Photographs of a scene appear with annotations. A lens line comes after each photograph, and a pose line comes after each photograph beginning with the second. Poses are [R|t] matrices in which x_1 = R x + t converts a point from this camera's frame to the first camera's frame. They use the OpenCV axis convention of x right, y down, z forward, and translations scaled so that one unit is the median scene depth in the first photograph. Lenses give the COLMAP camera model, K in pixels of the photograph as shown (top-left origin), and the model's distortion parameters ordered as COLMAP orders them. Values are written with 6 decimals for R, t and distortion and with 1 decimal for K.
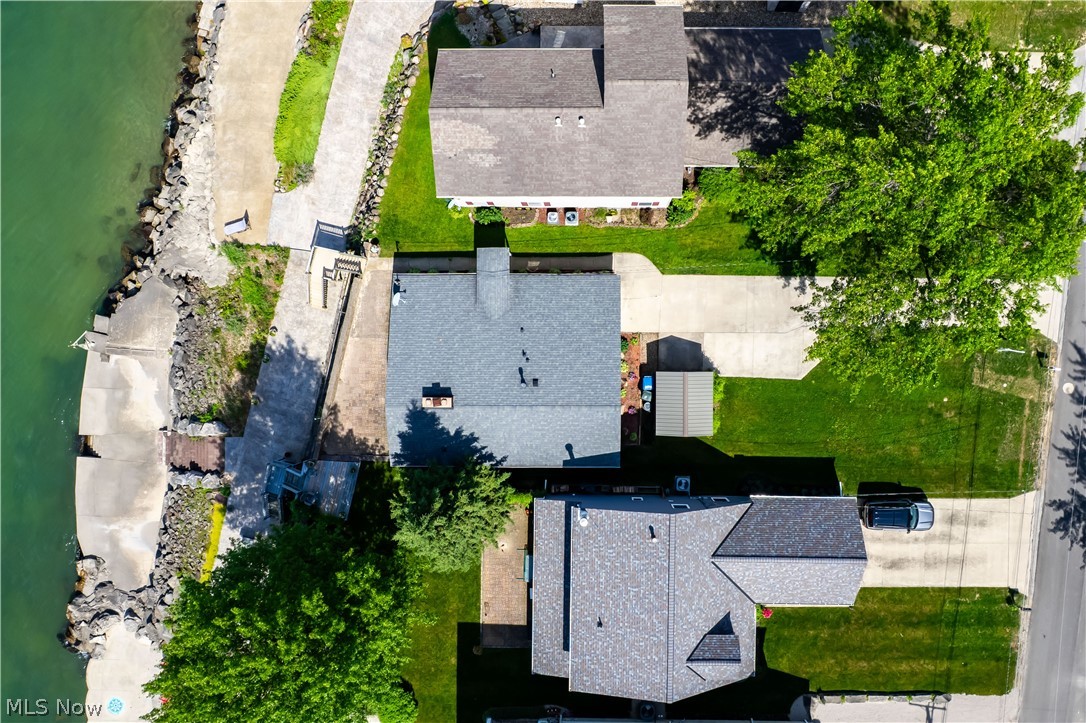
lens RADIAL K [[935.5, 0, 570.8], [0, 935.5, 342.9], [0, 0, 1]] dist [-0.054670, 0.010885]
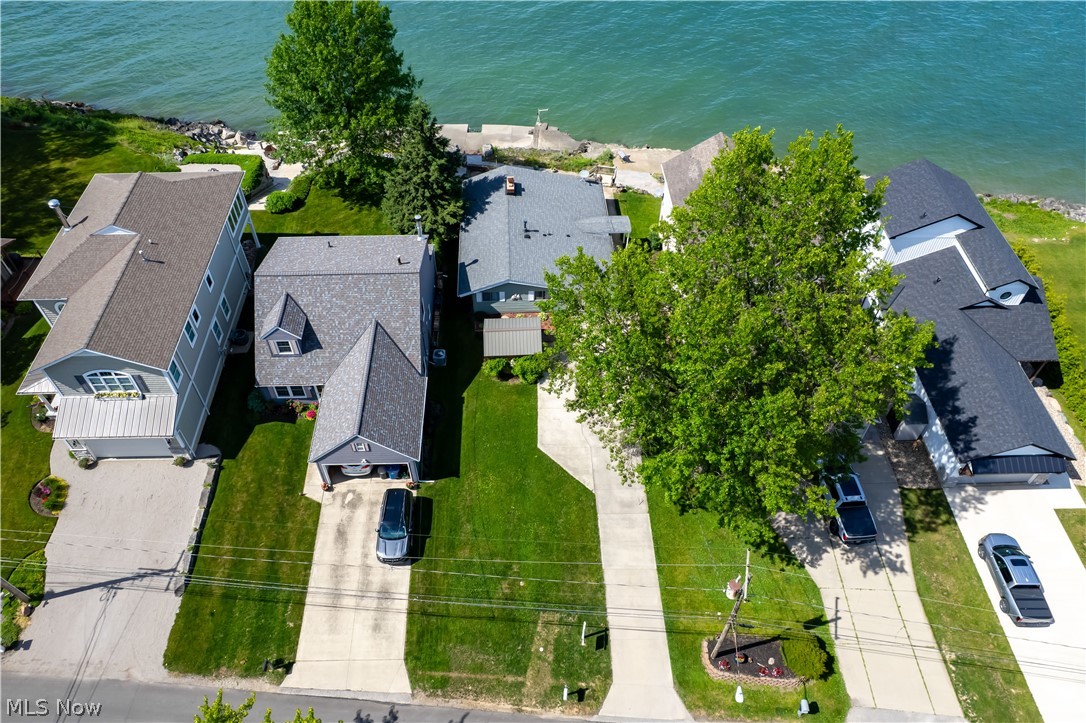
lens RADIAL K [[754.6, 0, 550.7], [0, 754.6, 357.0], [0, 0, 1]] dist [-0.070737, 0.061678]
pose [[0.053232, 0.759218, -0.648655, 0.705303], [-0.998558, 0.035957, -0.039861, 0.054692], [-0.006939, 0.649842, 0.760038, 0.317974]]
